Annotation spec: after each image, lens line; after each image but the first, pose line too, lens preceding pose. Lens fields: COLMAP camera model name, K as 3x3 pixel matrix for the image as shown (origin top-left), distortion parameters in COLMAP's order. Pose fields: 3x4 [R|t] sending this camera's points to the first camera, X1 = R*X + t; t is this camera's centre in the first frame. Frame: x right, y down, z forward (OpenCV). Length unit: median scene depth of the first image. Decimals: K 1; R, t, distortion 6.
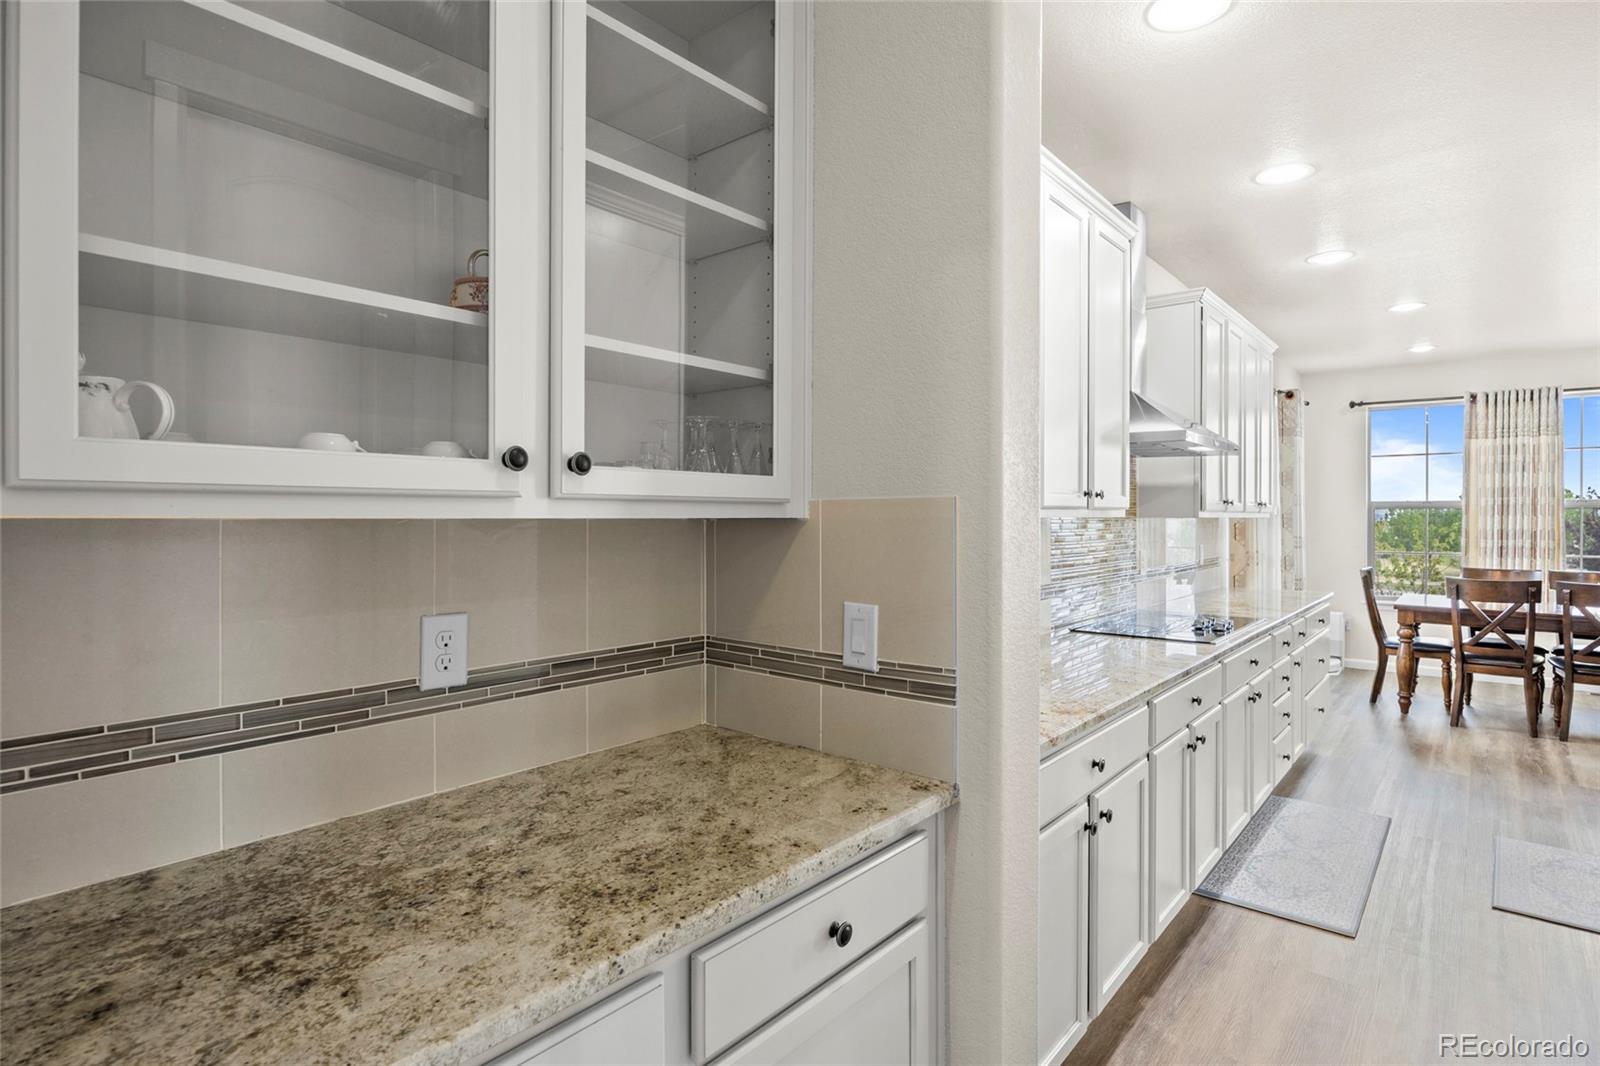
lens RADIAL K [[787.7, 0, 795.0], [0, 787.7, 516.0], [0, 0, 1]] dist [-0.016420, -0.000733]
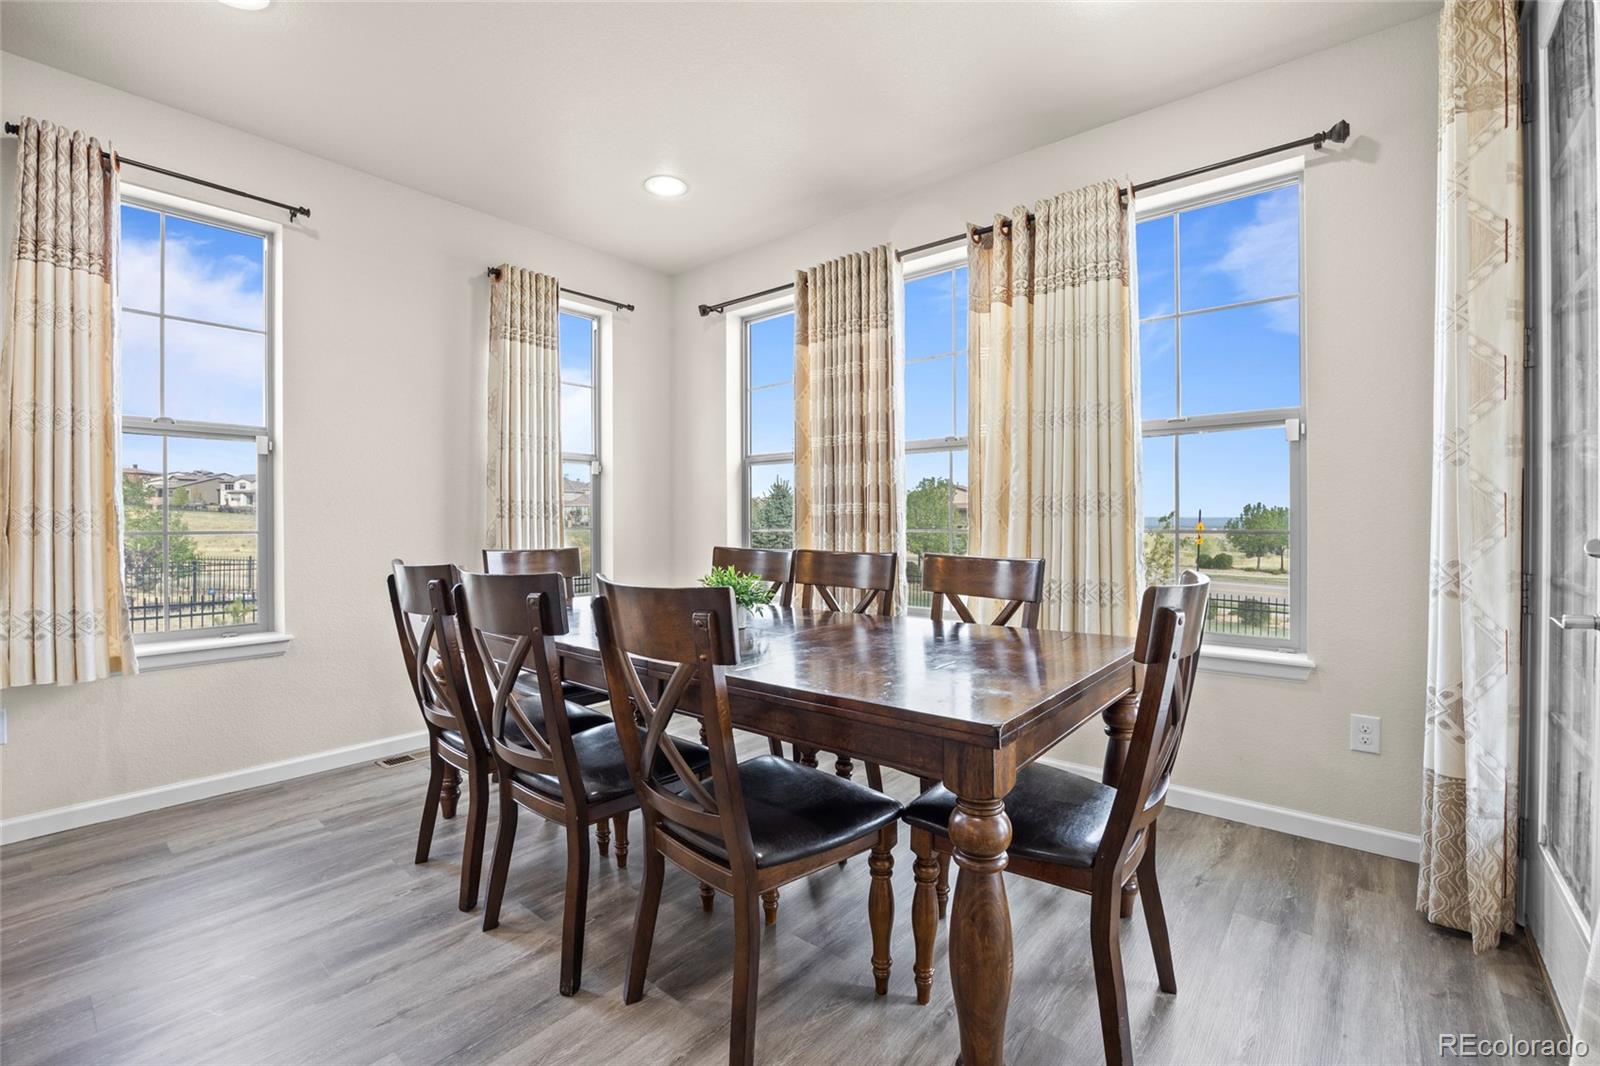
lens RADIAL K [[708.5, 0, 782.5], [0, 708.5, 522.5], [0, 0, 1]] dist [-0.024129, 0.003247]
pose [[0.999448, -0.005340, 0.032799, 0.910243], [0.005412, 0.999983, -0.002120, 0.049682], [-0.032788, 0.002296, 0.999460, 0.469415]]
